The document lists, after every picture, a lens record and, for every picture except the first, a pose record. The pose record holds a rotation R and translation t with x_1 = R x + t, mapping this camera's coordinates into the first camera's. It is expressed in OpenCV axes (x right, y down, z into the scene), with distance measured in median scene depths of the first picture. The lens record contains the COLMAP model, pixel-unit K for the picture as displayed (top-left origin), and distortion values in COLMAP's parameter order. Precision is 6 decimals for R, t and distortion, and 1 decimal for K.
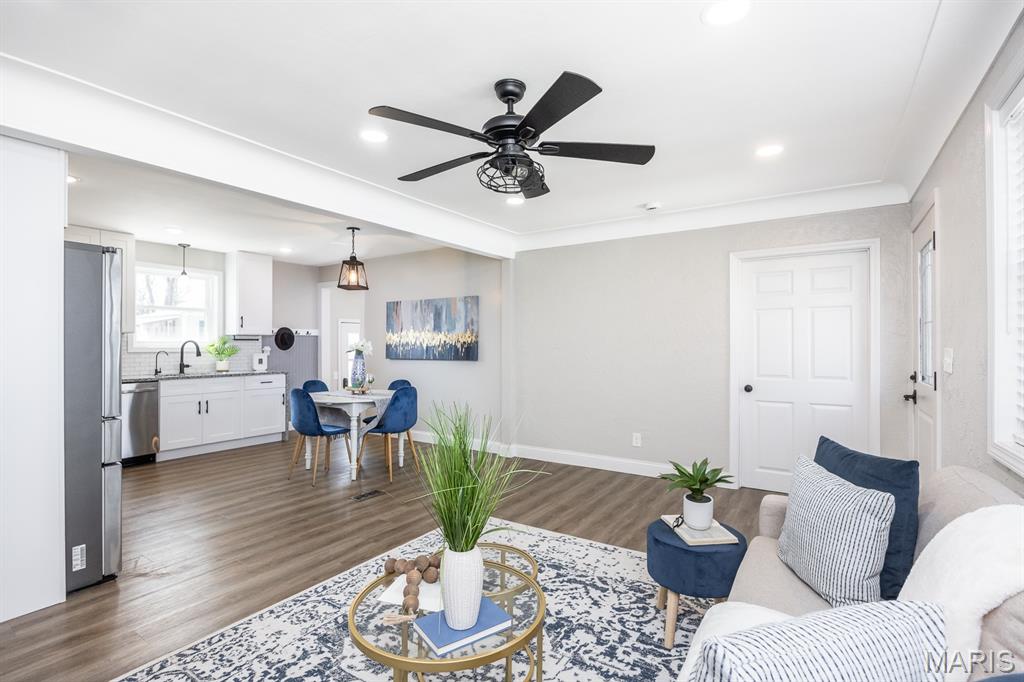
lens RADIAL K [[472.7, 0, 509.8], [0, 472.7, 344.0], [0, 0, 1]] dist [-0.014325, 0.000111]
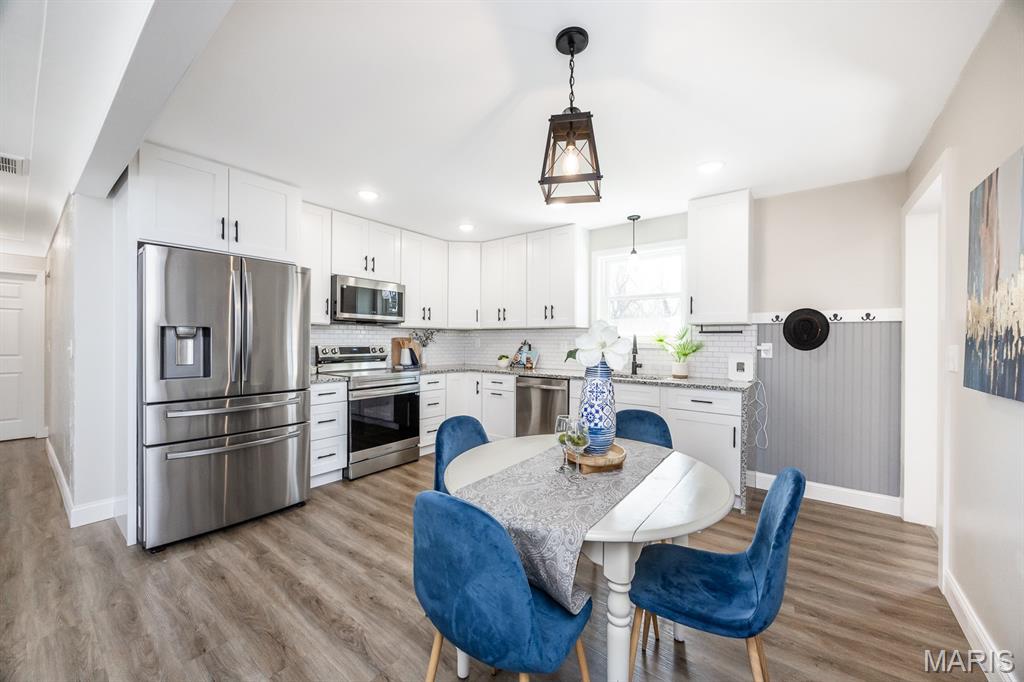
lens RADIAL K [[385.5, 0, 518.4], [0, 385.5, 341.6], [0, 0, 1]] dist [-0.006350, 0.000088]
pose [[-0.067334, 0.002440, -0.997727, -0.012557], [-0.002528, 0.999993, 0.002616, 0.005881], [0.997727, 0.002699, -0.067328, 1.286850]]
